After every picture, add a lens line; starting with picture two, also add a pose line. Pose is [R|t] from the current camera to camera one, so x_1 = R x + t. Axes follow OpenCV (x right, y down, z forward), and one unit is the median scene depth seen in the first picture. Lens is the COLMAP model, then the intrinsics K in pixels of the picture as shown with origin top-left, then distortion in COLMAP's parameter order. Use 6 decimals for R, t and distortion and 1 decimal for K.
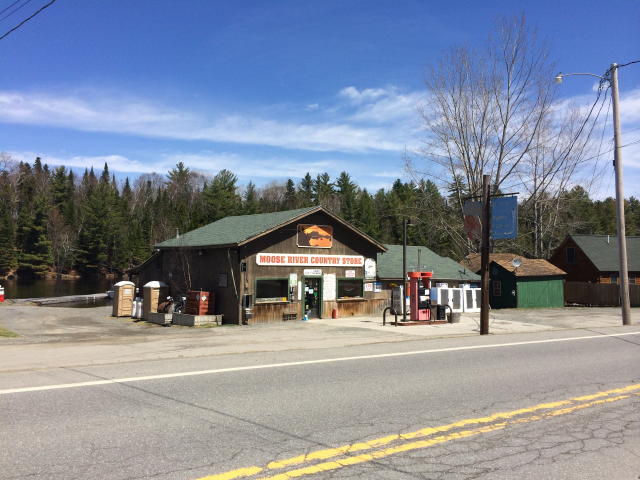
lens RADIAL K [[563.9, 0, 320.0], [0, 563.9, 240.0], [0, 0, 1]] dist [0.036314, -0.000383]
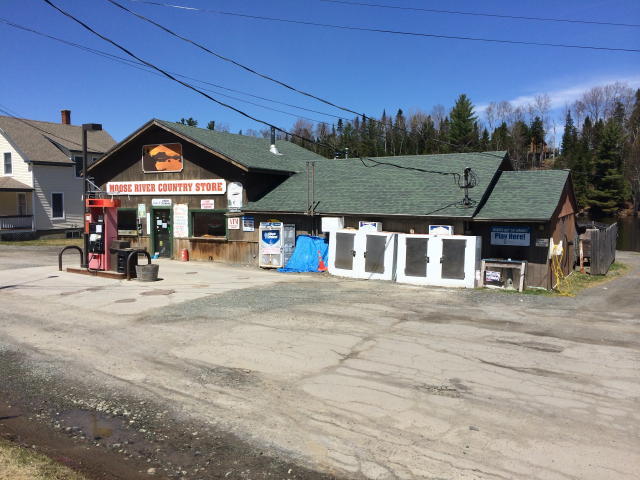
lens RADIAL K [[563.9, 0, 320.0], [0, 563.9, 240.0], [0, 0, 1]] dist [0.036314, -0.000383]
pose [[0.332024, 0.052193, -0.941826, 0.830863], [0.047868, 0.996249, 0.072084, 0.062281], [0.942056, -0.069017, 0.328280, 0.923067]]
